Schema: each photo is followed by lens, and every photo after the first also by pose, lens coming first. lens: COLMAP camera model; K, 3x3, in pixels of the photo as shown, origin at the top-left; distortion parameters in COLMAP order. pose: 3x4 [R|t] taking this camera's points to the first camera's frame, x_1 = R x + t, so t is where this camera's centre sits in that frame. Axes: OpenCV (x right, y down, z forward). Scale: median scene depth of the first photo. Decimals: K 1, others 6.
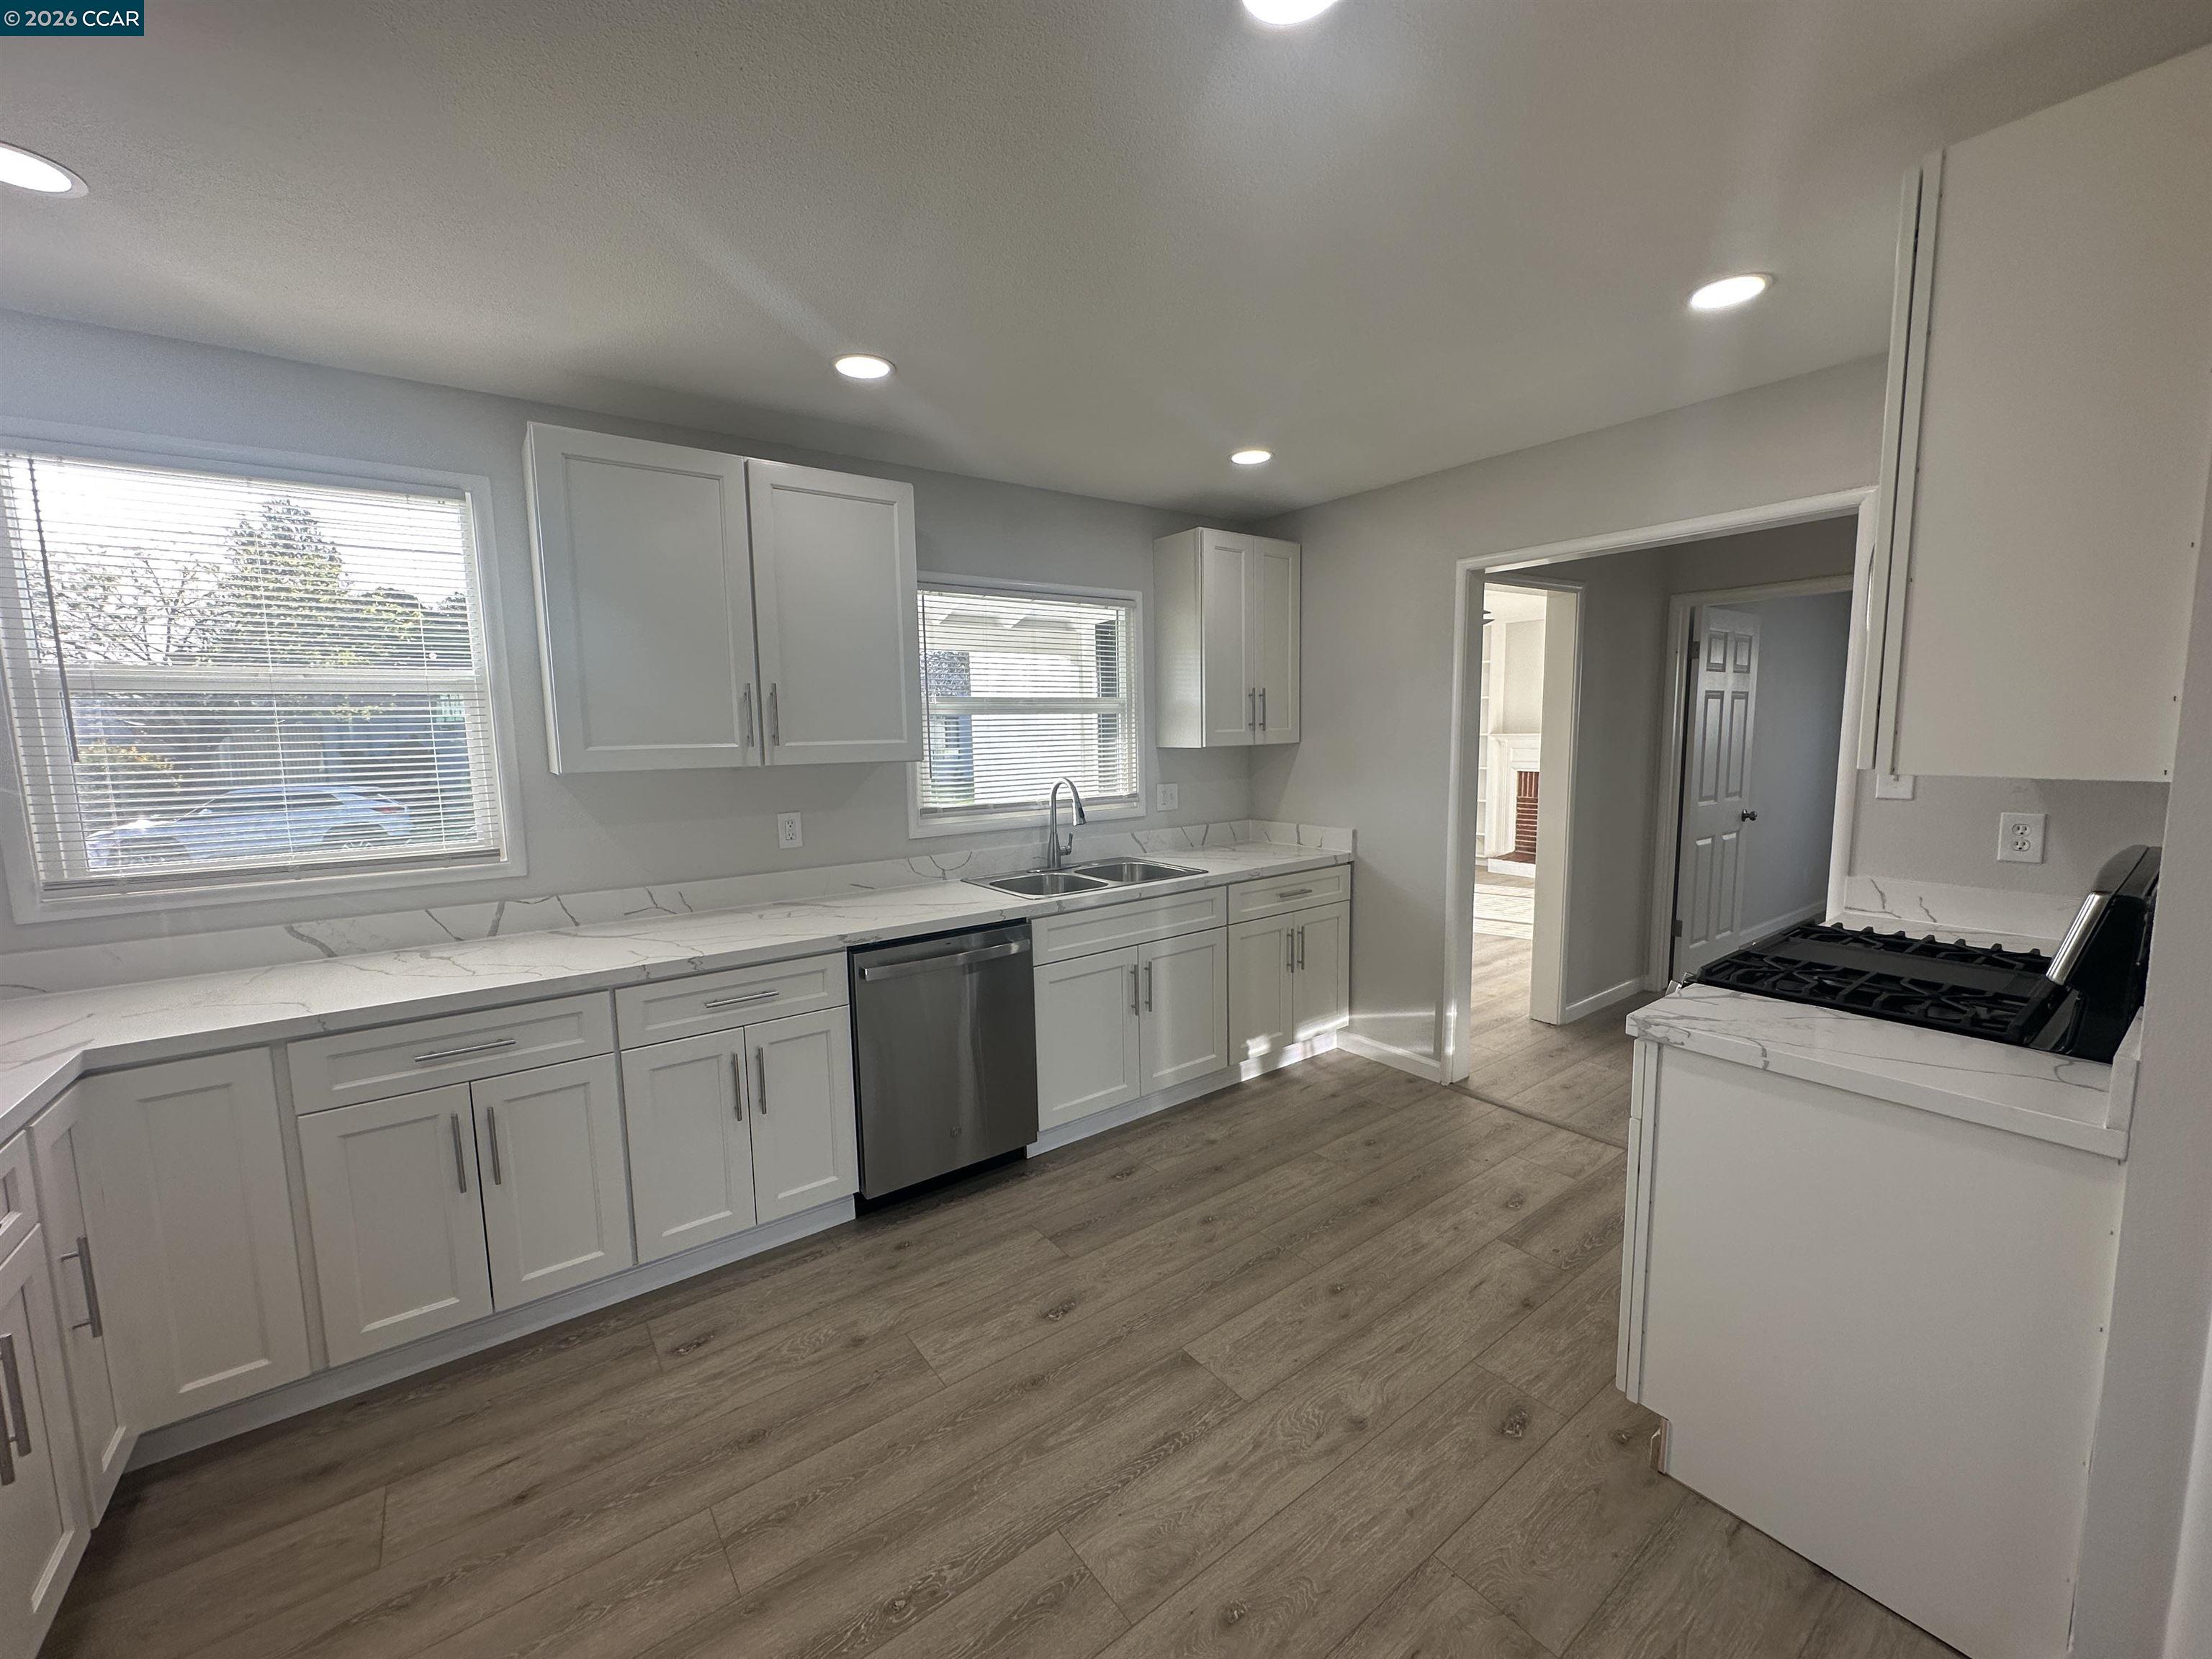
lens RADIAL K [[879.3, 0, 1112.9], [0, 879.3, 836.6], [0, 0, 1]] dist [0.000320, 0.000024]
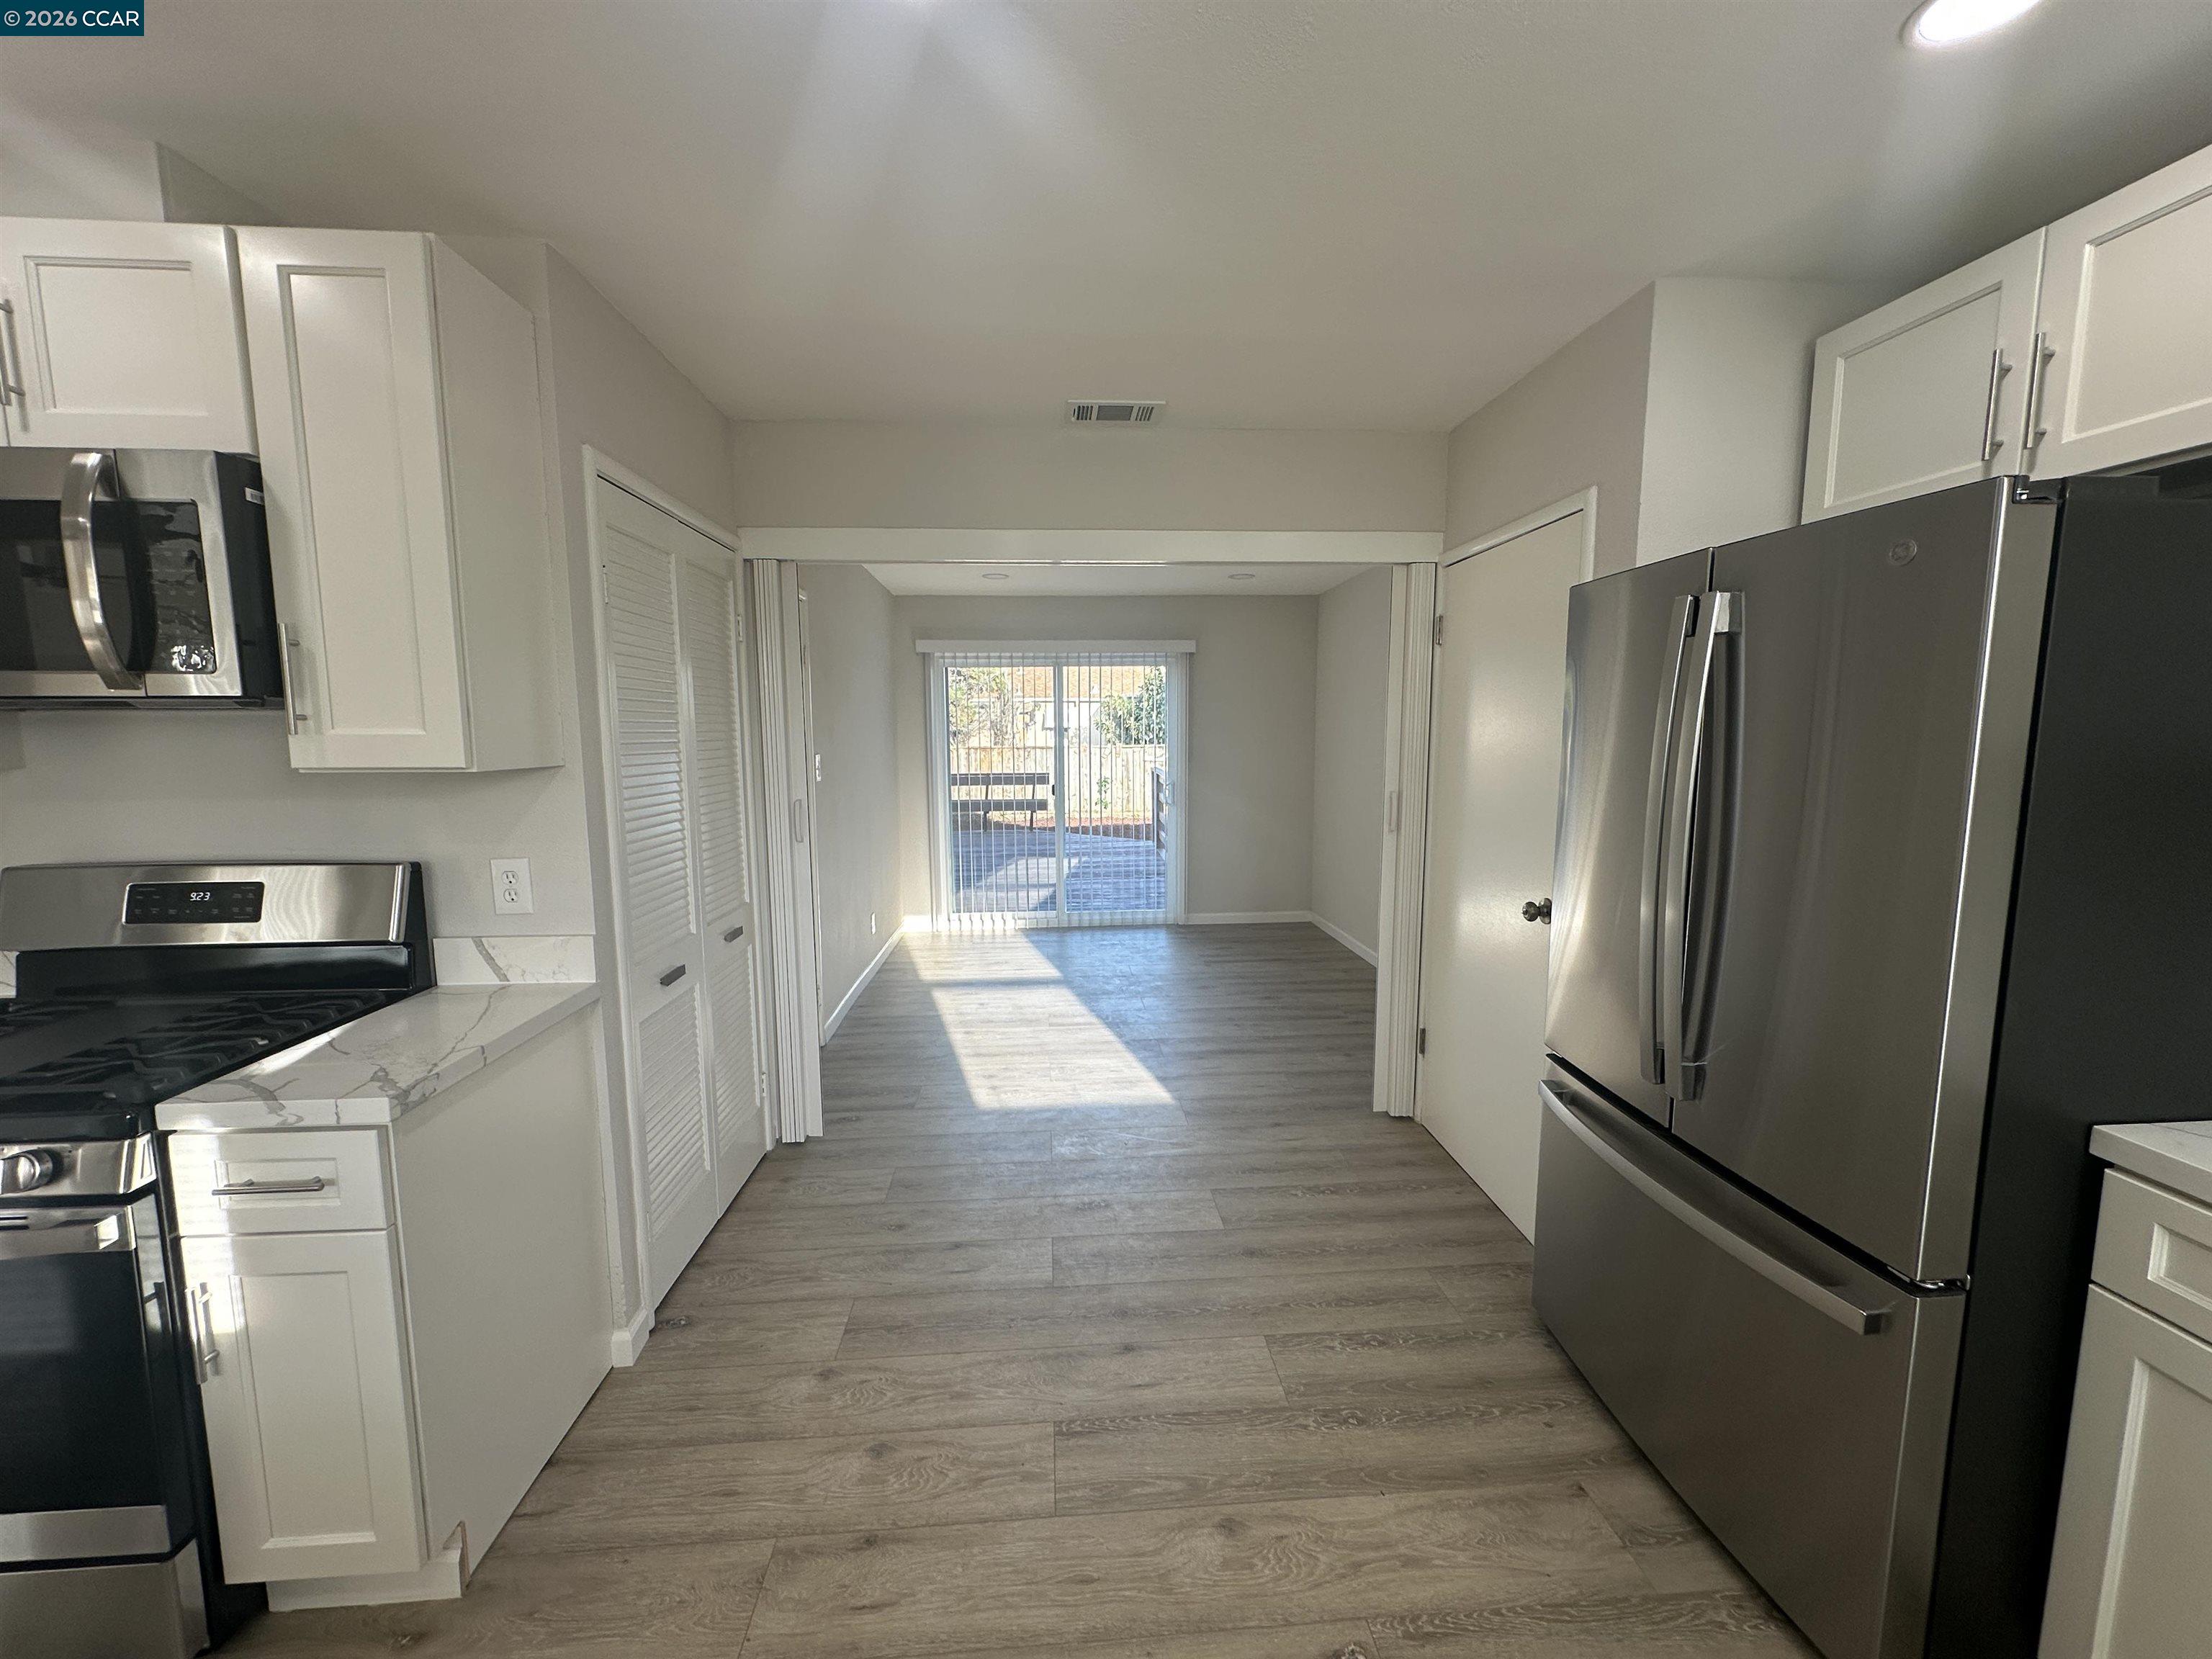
lens RADIAL K [[884.5, 0, 1106.0], [0, 884.5, 829.5], [0, 0, 1]] dist [0.002517, 0.000198]
pose [[-0.841964, -0.036809, 0.538277, -0.331573], [0.084459, 0.976378, 0.198876, -0.119593], [-0.532882, 0.212909, -0.818967, 1.138964]]
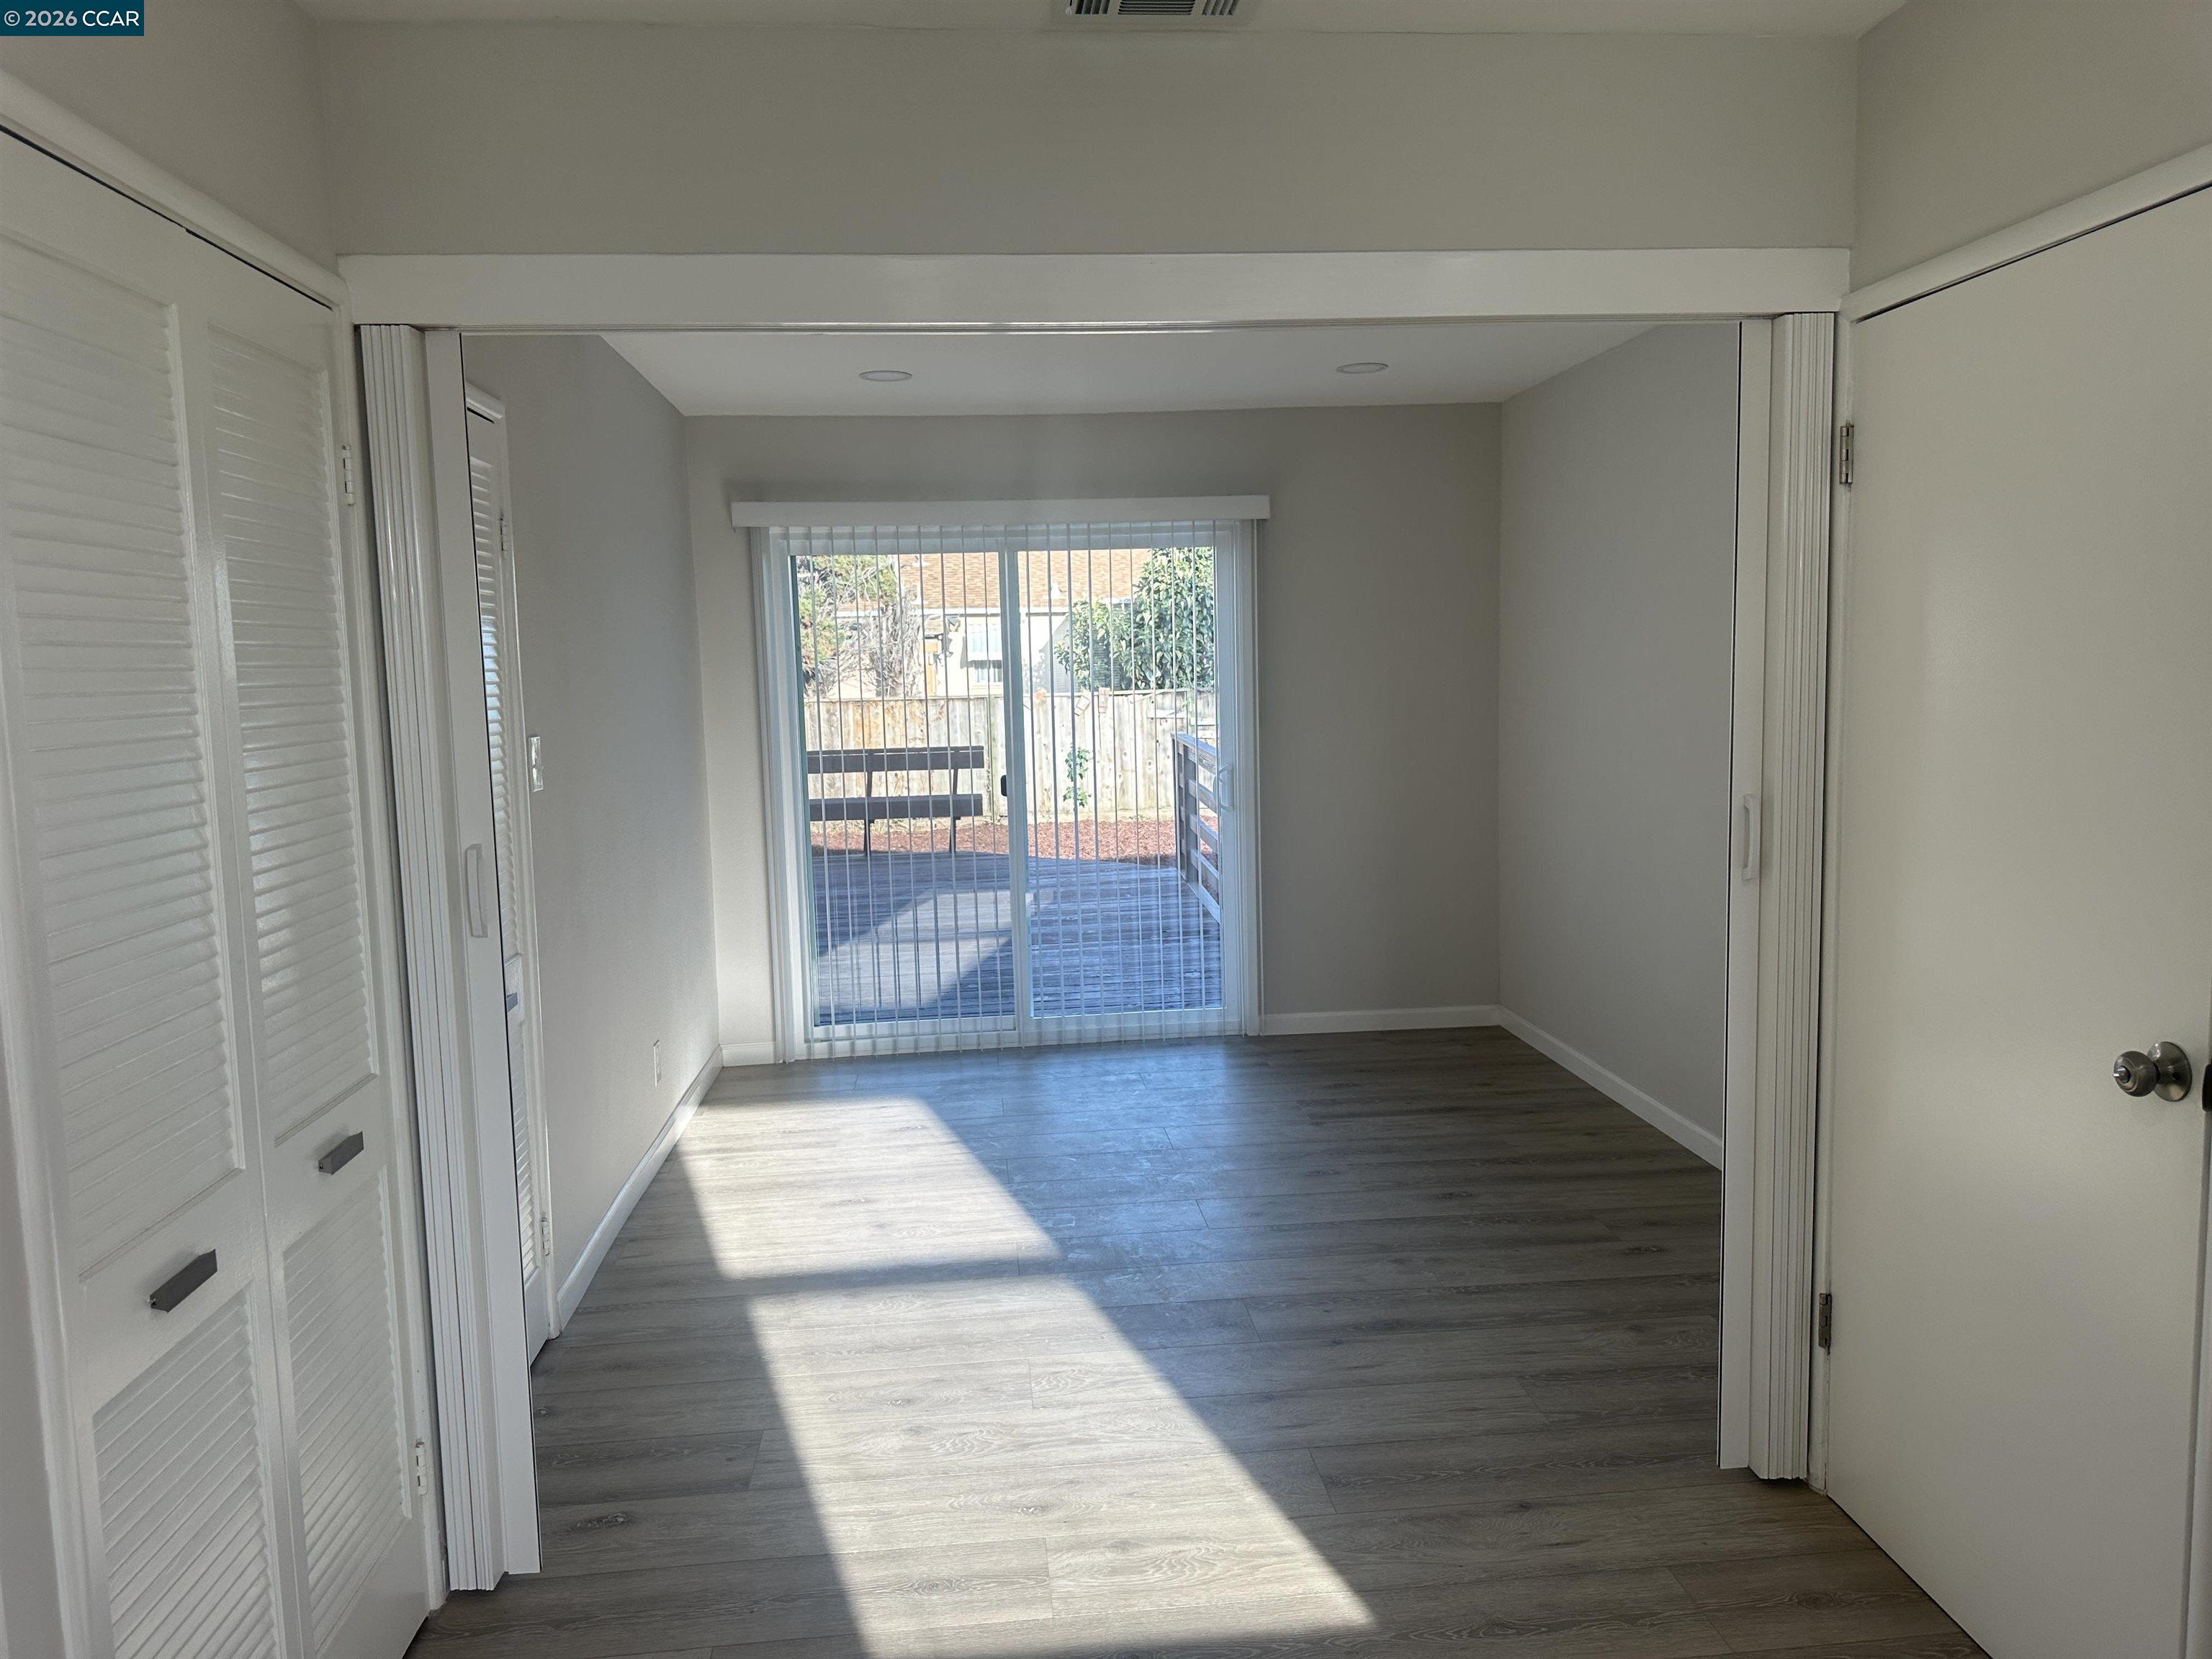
lens RADIAL K [[1546.3, 0, 1108.2], [0, 1546.3, 809.7], [0, 0, 1]] dist [0.124976, -0.193738]
pose [[-0.854528, -0.008606, 0.519334, -0.125103], [0.102459, 0.977423, 0.184787, -0.119247], [-0.509199, 0.211116, -0.834354, 0.938321]]
